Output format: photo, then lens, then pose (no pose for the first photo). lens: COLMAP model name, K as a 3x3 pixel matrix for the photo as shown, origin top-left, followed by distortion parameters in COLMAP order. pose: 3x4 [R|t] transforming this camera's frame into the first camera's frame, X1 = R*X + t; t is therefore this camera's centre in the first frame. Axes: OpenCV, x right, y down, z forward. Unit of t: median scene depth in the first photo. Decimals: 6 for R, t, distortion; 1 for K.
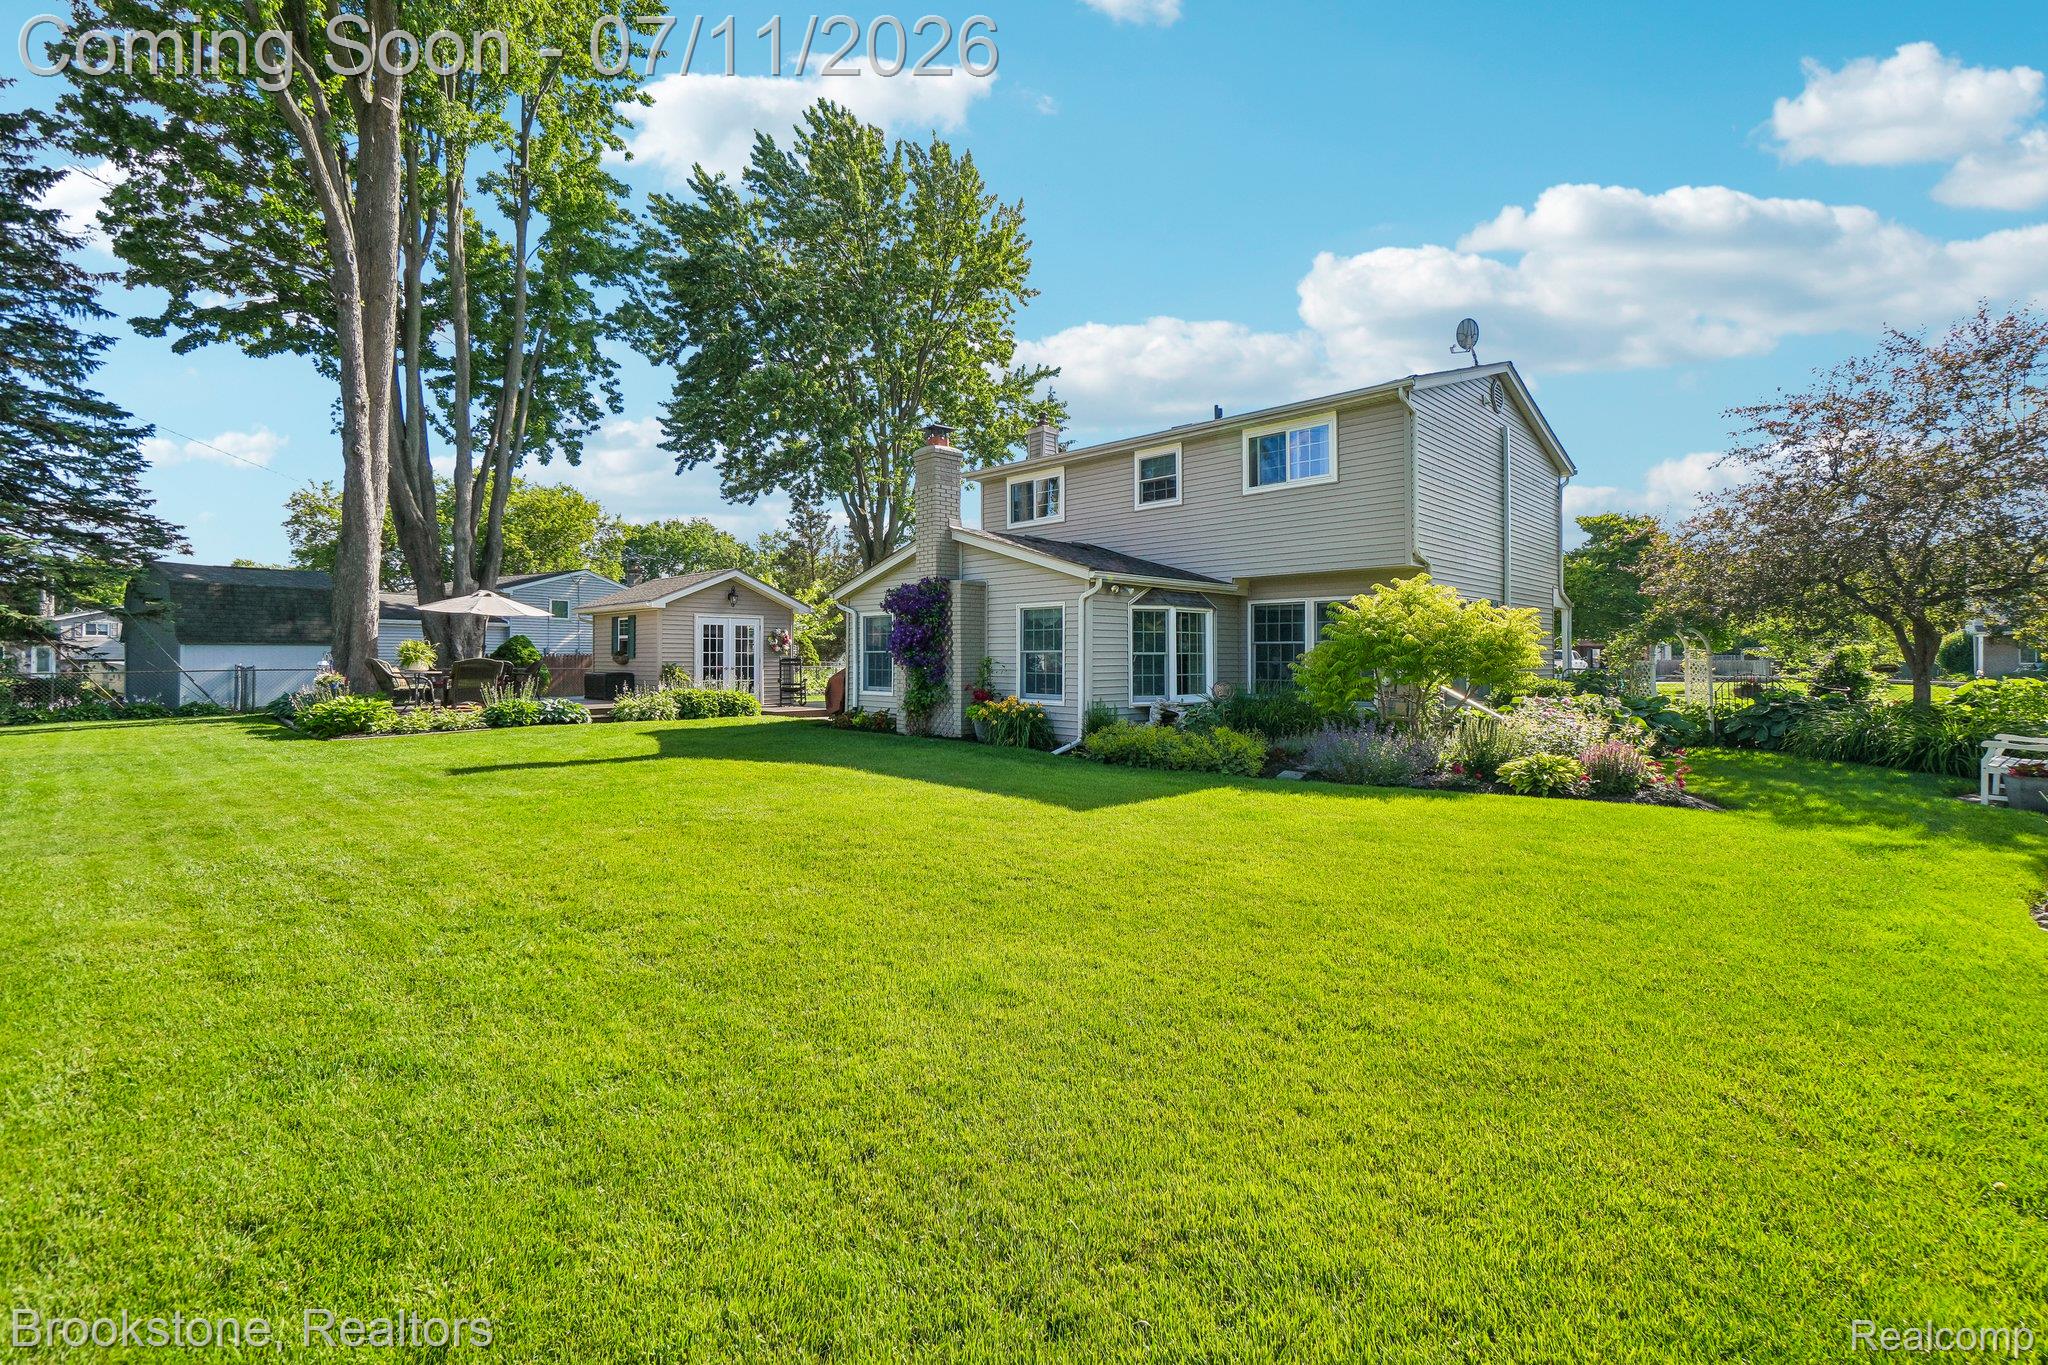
lens RADIAL K [[894.8, 0, 1042.6], [0, 894.8, 652.1], [0, 0, 1]] dist [0.001809, 0.001439]
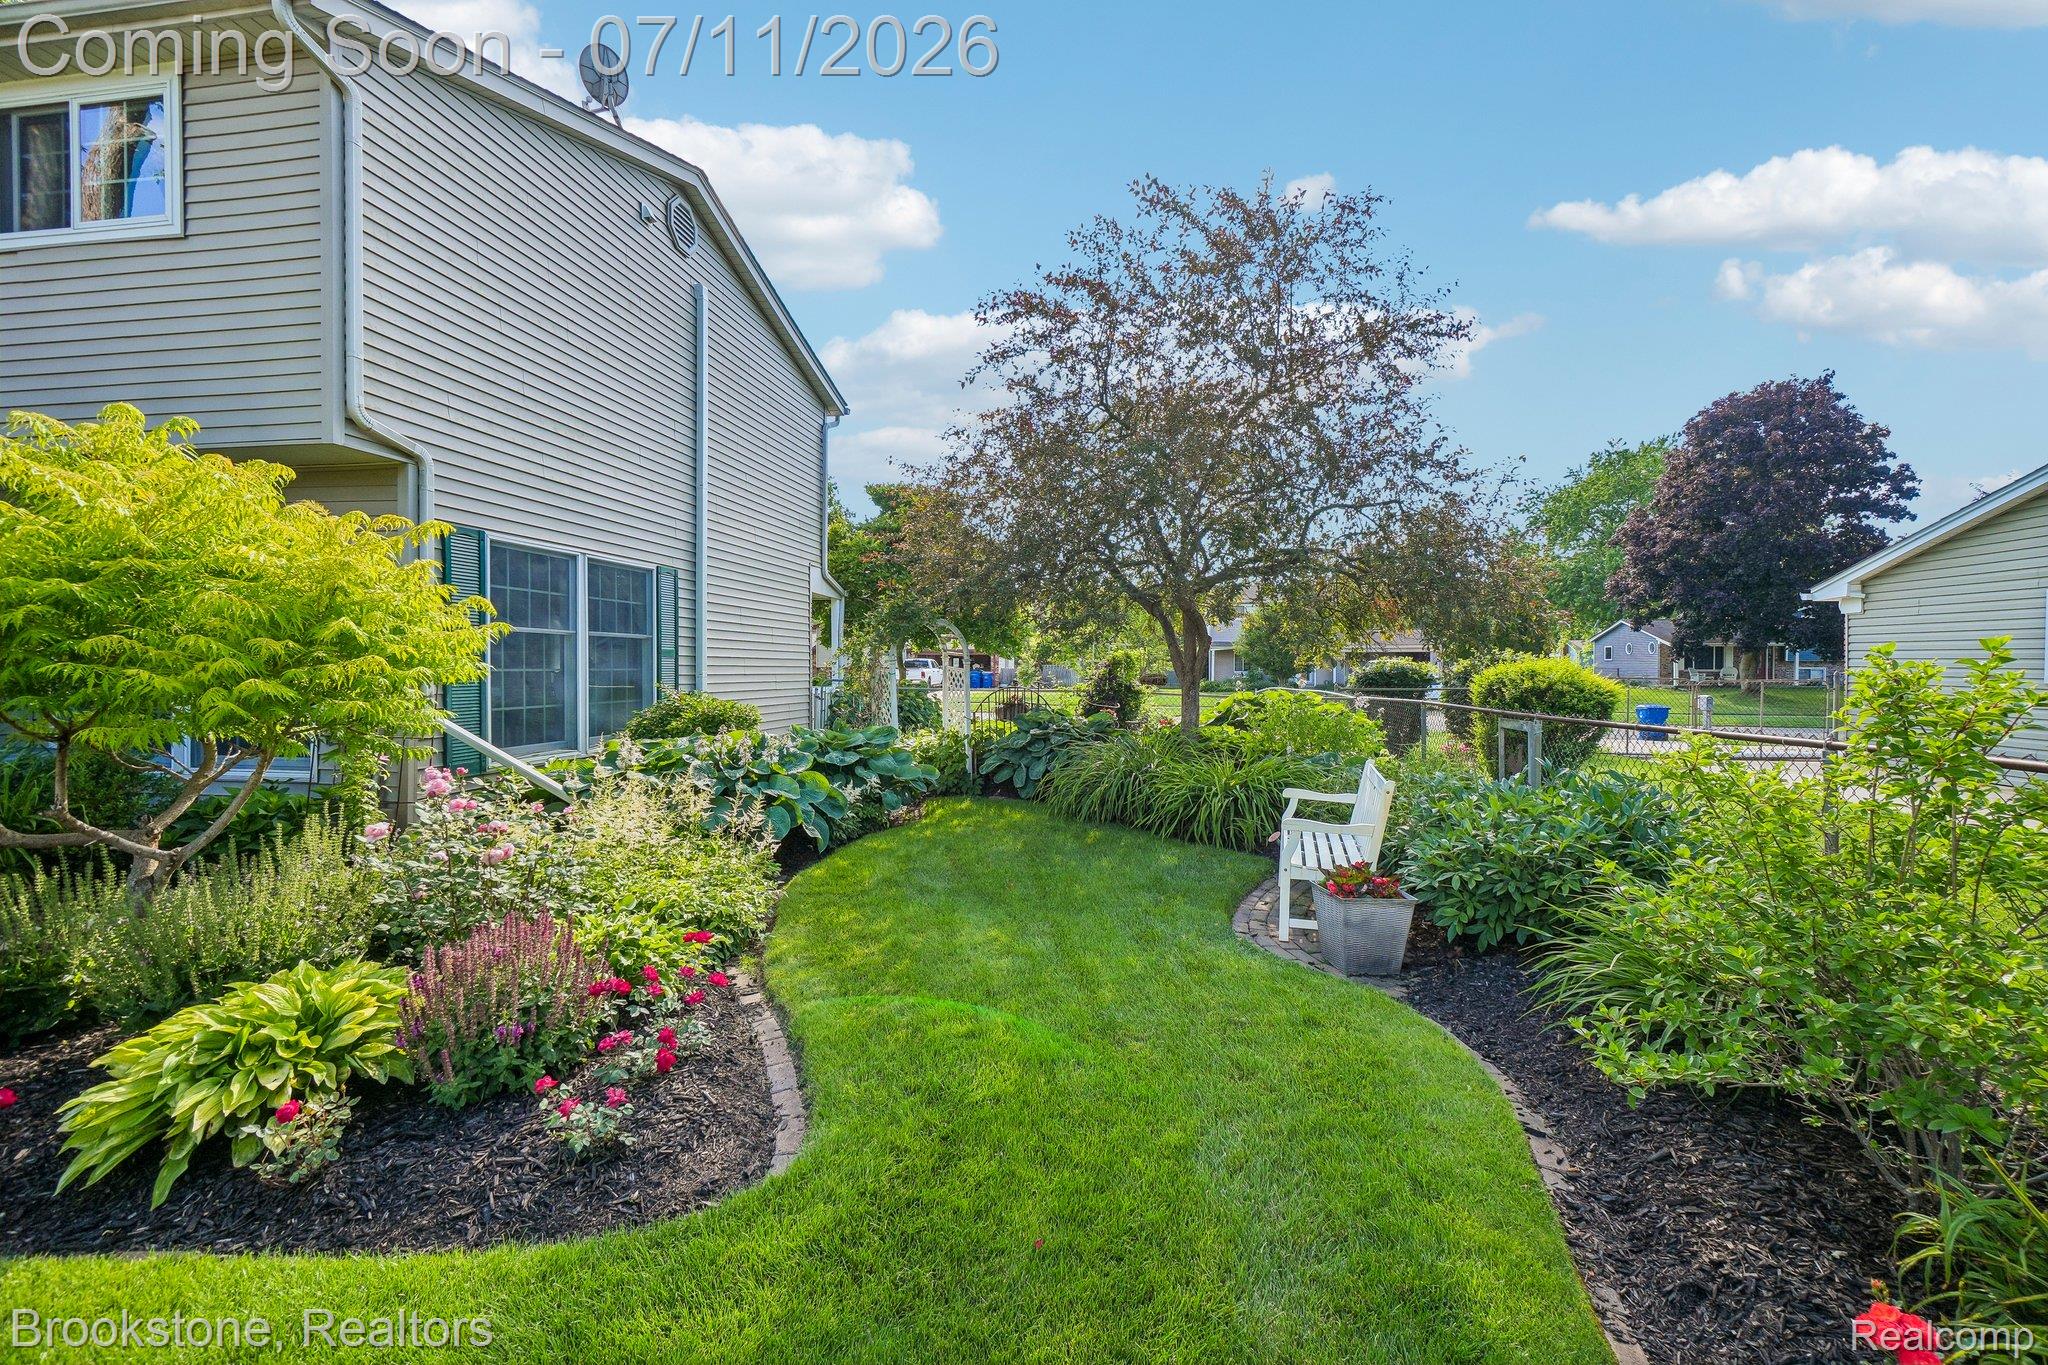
lens RADIAL K [[894.8, 0, 1022.1], [0, 894.8, 677.9], [0, 0, 1]] dist [0.001809, 0.001439]
pose [[0.824982, -0.002829, 0.565153, 0.418241], [-0.005549, 0.999899, 0.013106, 0.008150], [-0.565132, -0.013948, 0.824882, 0.437729]]
